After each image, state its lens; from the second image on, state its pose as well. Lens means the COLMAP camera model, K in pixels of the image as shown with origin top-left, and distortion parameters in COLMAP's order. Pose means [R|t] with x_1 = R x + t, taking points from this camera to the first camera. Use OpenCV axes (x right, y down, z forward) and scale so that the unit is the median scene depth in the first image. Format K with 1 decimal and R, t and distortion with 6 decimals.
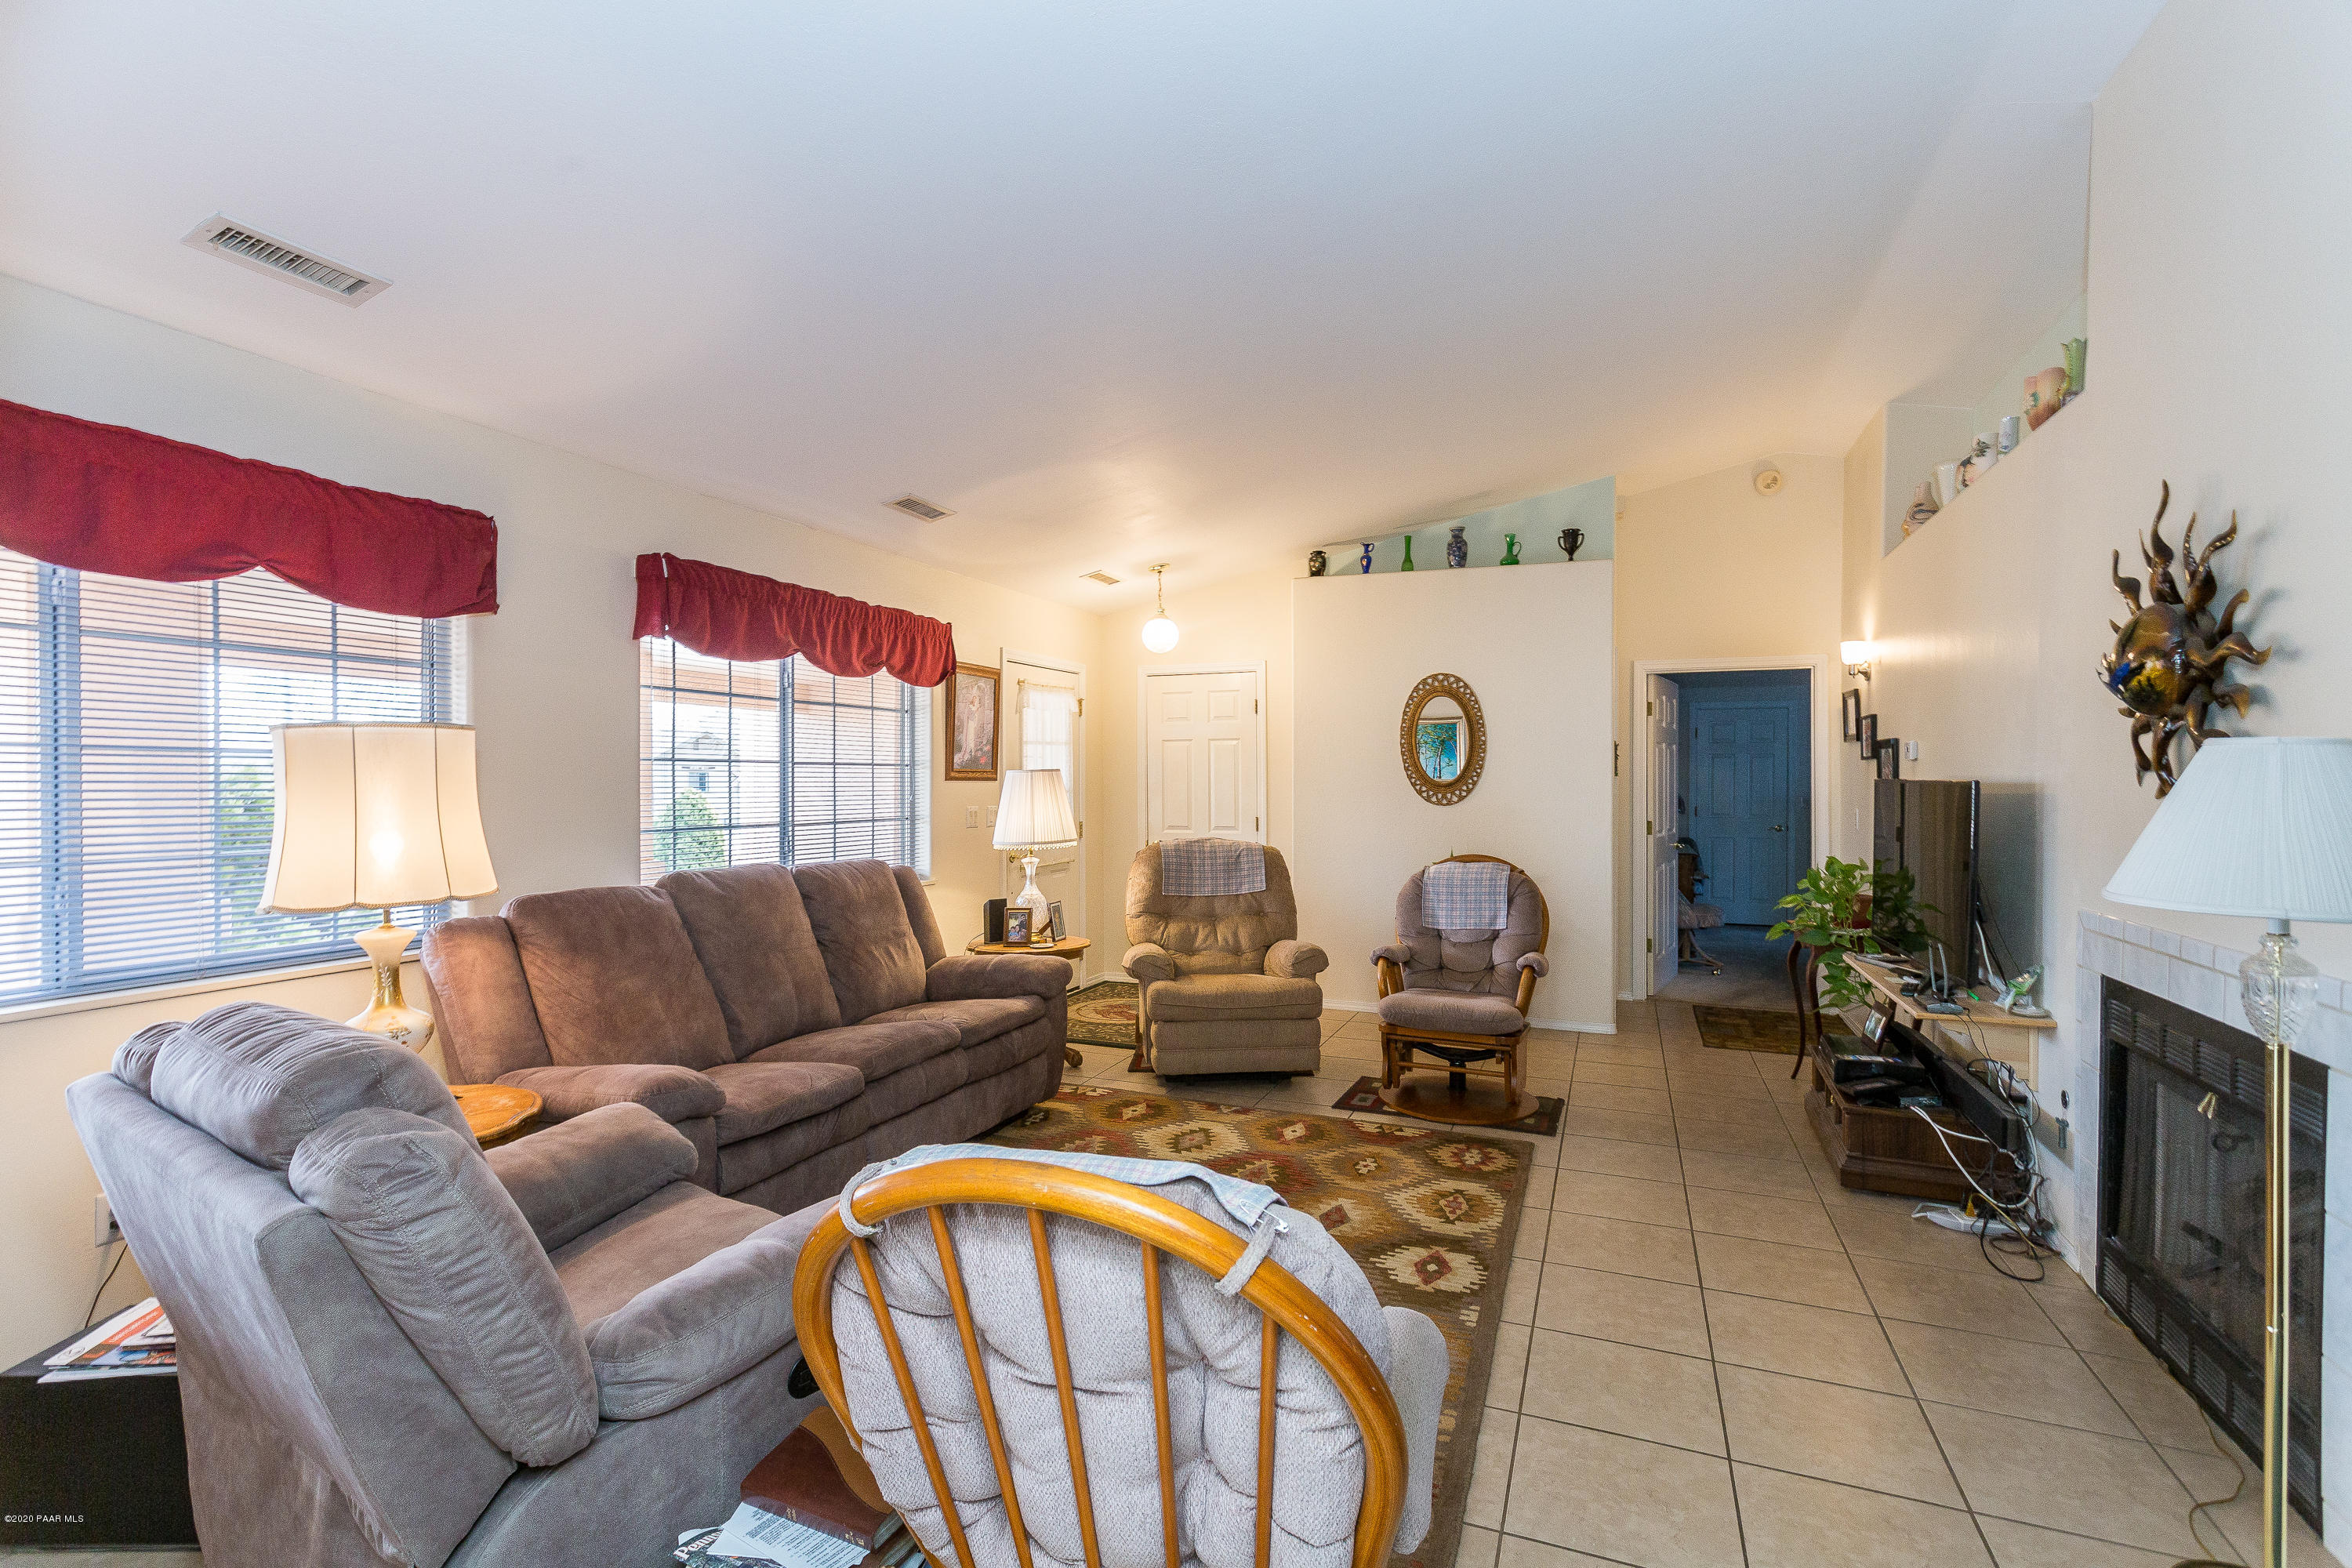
lens RADIAL K [[1084.0, 0, 1176.0], [0, 1084.0, 784.0], [0, 0, 1]] dist [0.002738, 0.000259]
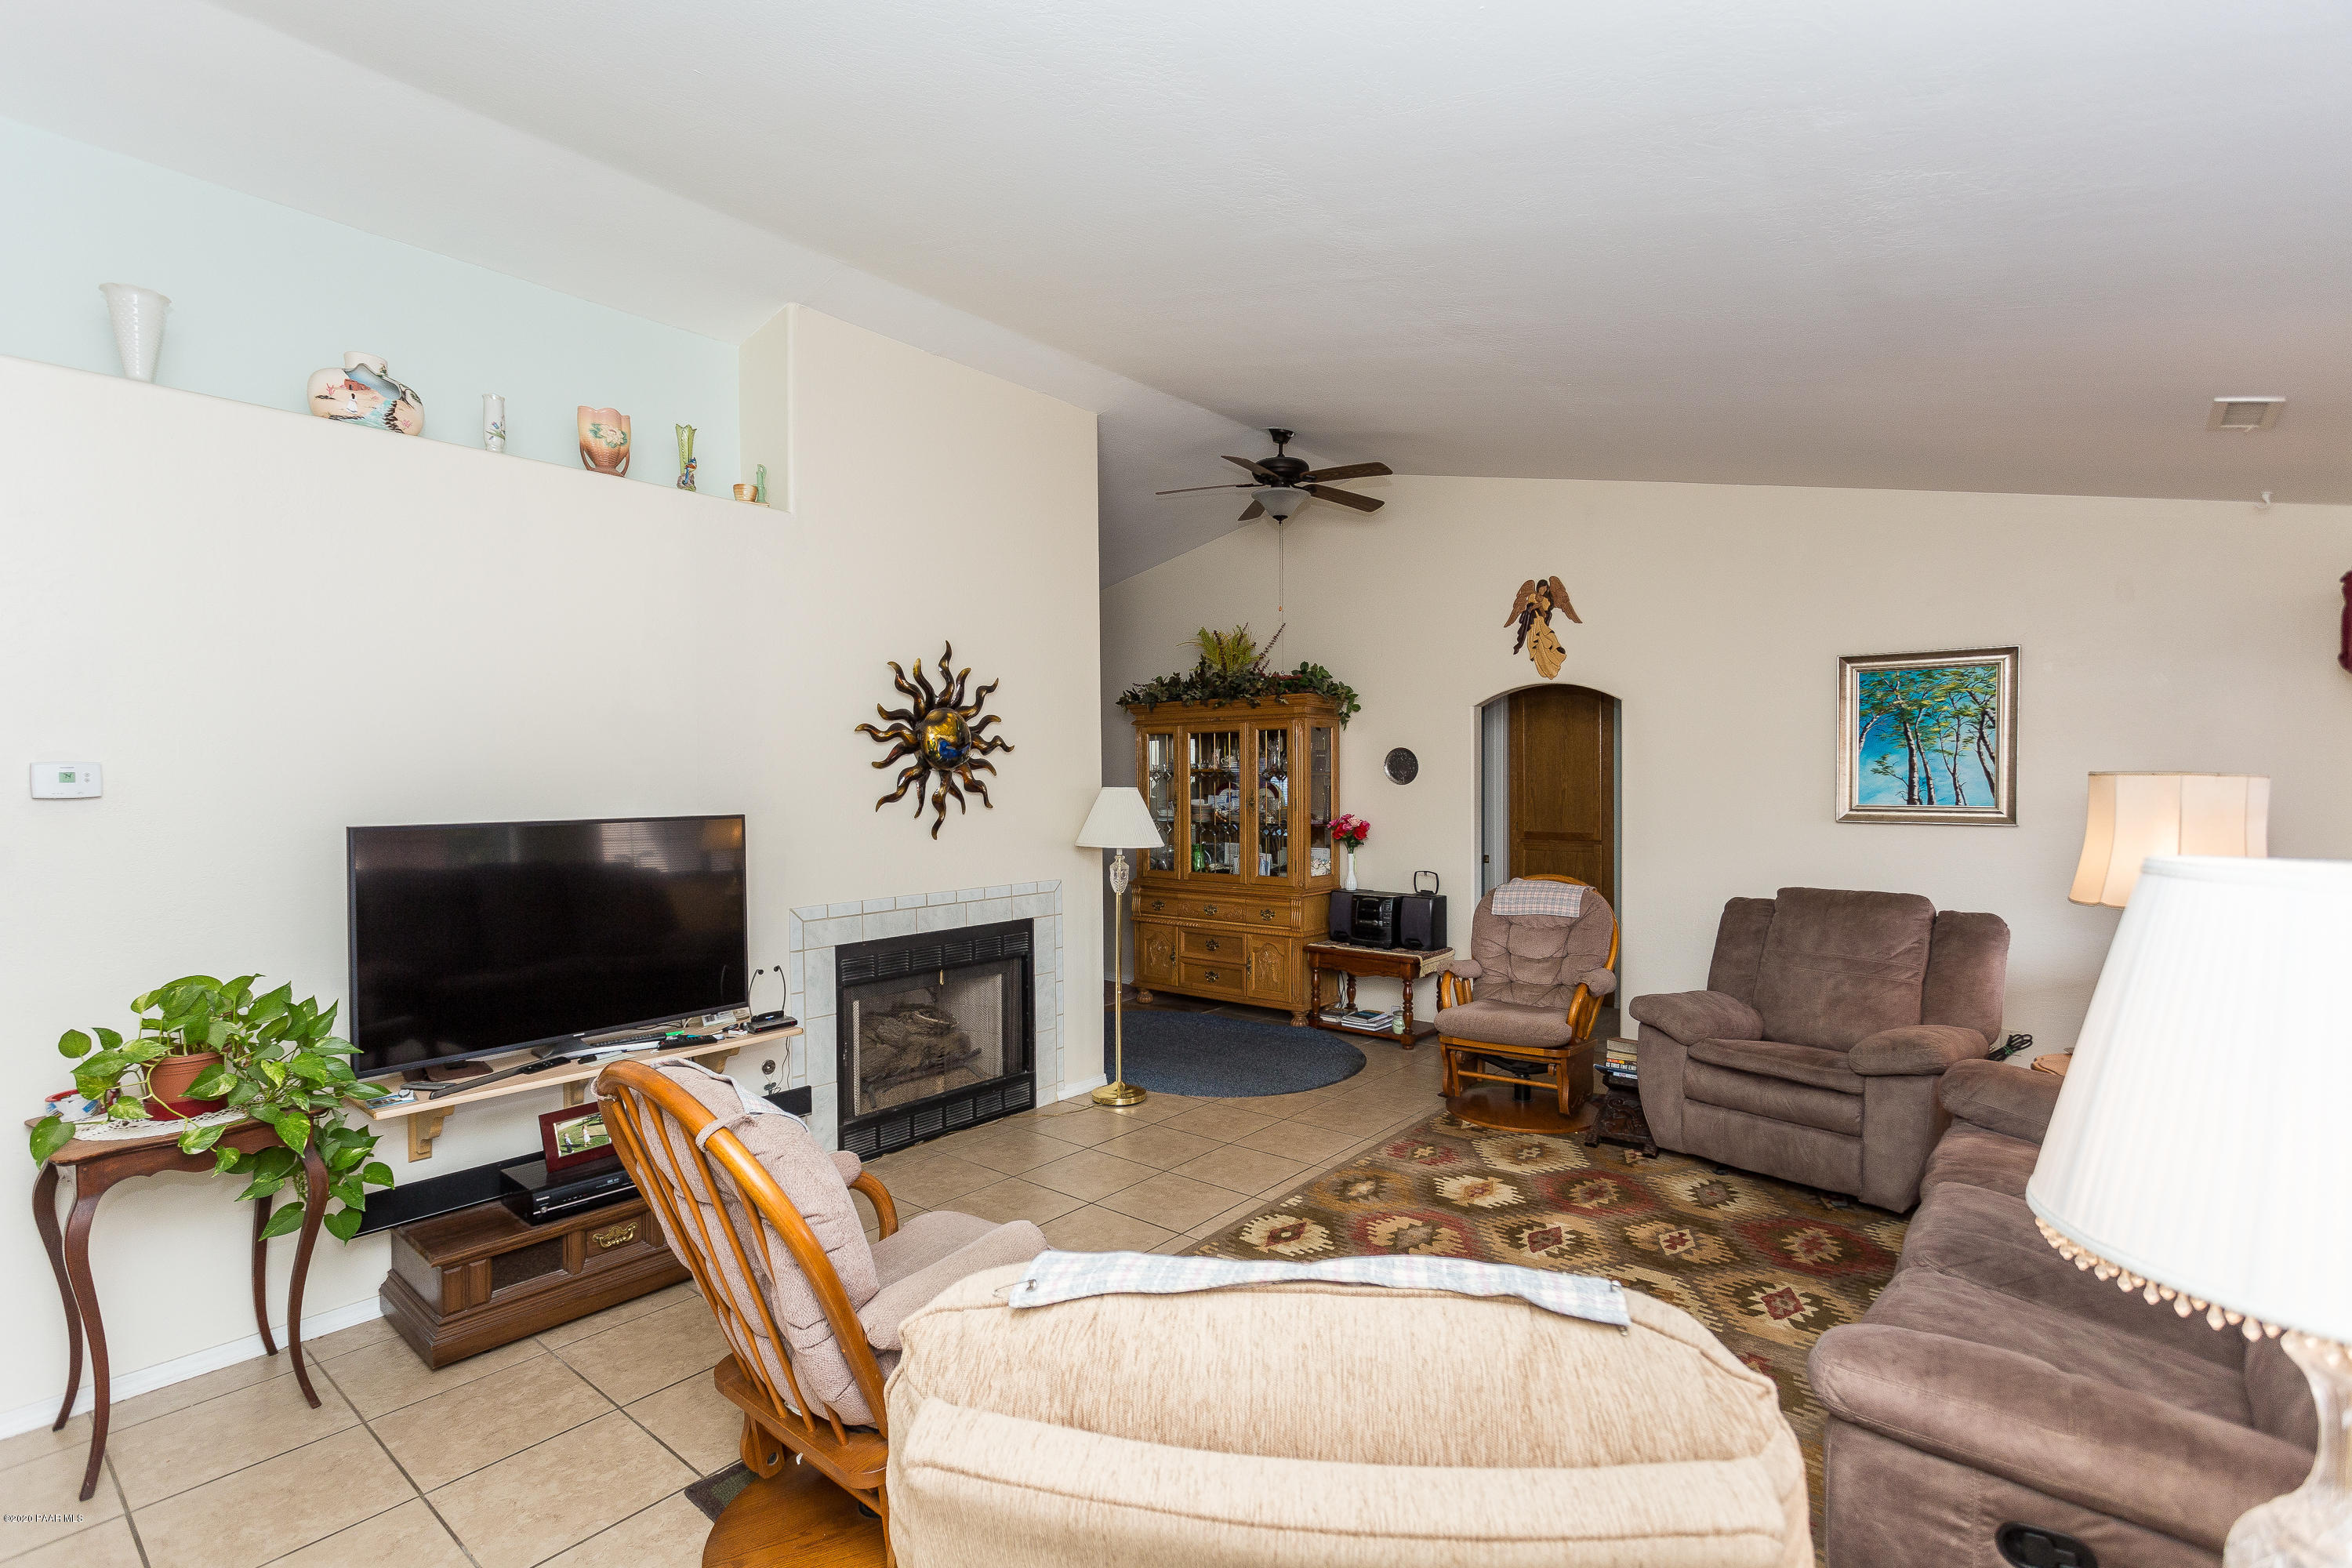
lens RADIAL K [[1144.2, 0, 1096.9], [0, 1144.2, 785.1], [0, 0, 1]] dist [0.002525, 0.000331]
pose [[-0.942186, 0.001275, 0.335088, 0.011913], [0.006832, 0.999858, 0.015404, -0.038111], [-0.335021, 0.016803, -0.942061, 1.578193]]
